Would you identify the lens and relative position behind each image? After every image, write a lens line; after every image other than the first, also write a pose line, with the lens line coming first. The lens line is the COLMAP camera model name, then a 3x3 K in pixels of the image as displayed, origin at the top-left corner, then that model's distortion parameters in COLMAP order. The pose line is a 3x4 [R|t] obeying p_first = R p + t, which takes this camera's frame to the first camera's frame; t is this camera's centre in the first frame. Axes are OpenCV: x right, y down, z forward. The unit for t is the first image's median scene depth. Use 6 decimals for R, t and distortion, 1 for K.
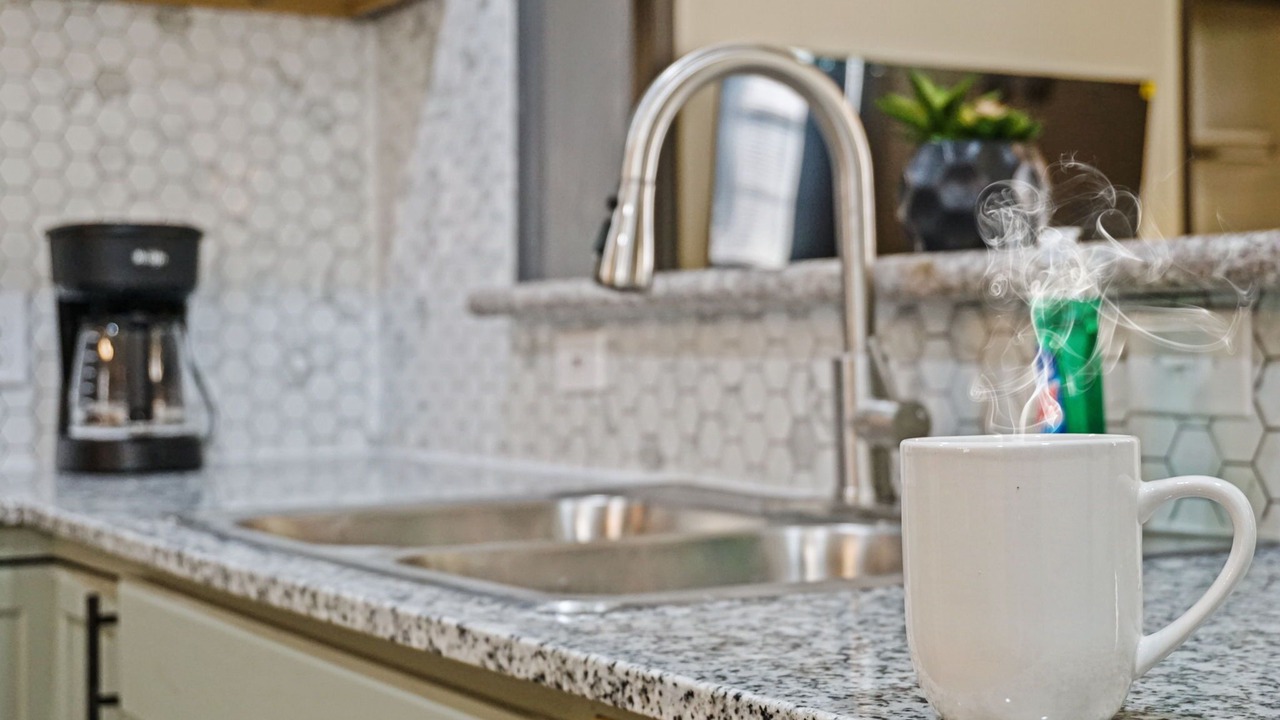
lens RADIAL K [[1928.3, 0, 640.0], [0, 1928.3, 360.0], [0, 0, 1]] dist [0.012644, 0.055482]
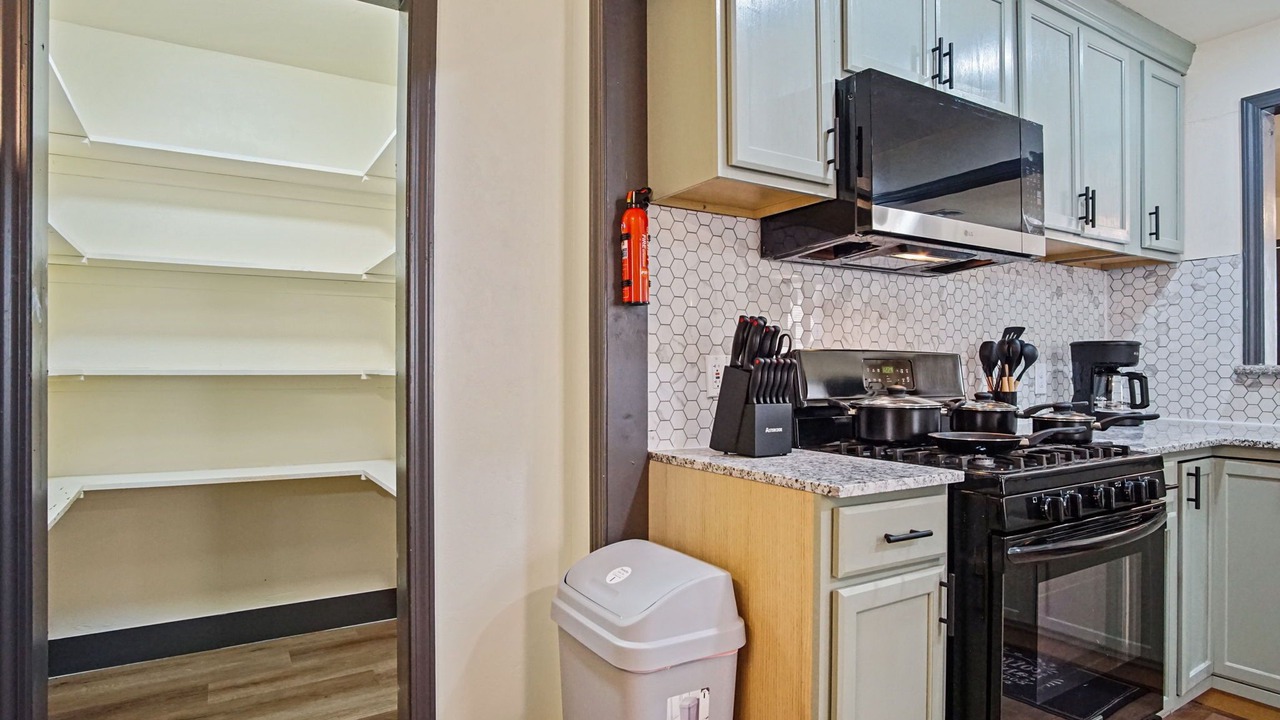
lens RADIAL K [[704.1, 0, 642.5], [0, 704.1, 364.2], [0, 0, 1]] dist [-0.020110, 0.001563]
pose [[0.999256, 0.009909, 0.037275, -1.045656], [-0.009844, 0.999950, -0.001916, -0.026643], [-0.037292, 0.001547, 0.999303, -0.051432]]
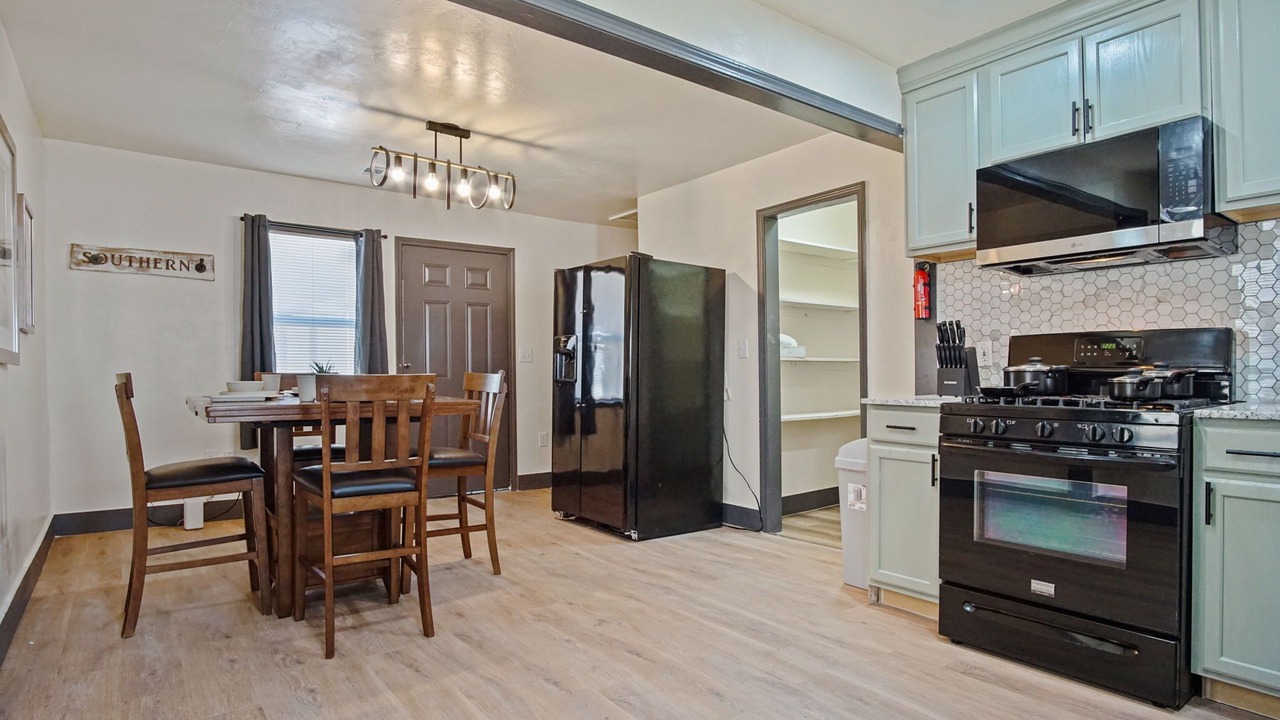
lens RADIAL K [[691.2, 0, 636.2], [0, 691.2, 372.1], [0, 0, 1]] dist [-0.023954, 0.001730]
pose [[0.126766, 0.009789, -0.991884, 0.277221], [0.011781, 0.999866, 0.011373, -0.003730], [0.991863, -0.013127, 0.126634, -0.085740]]
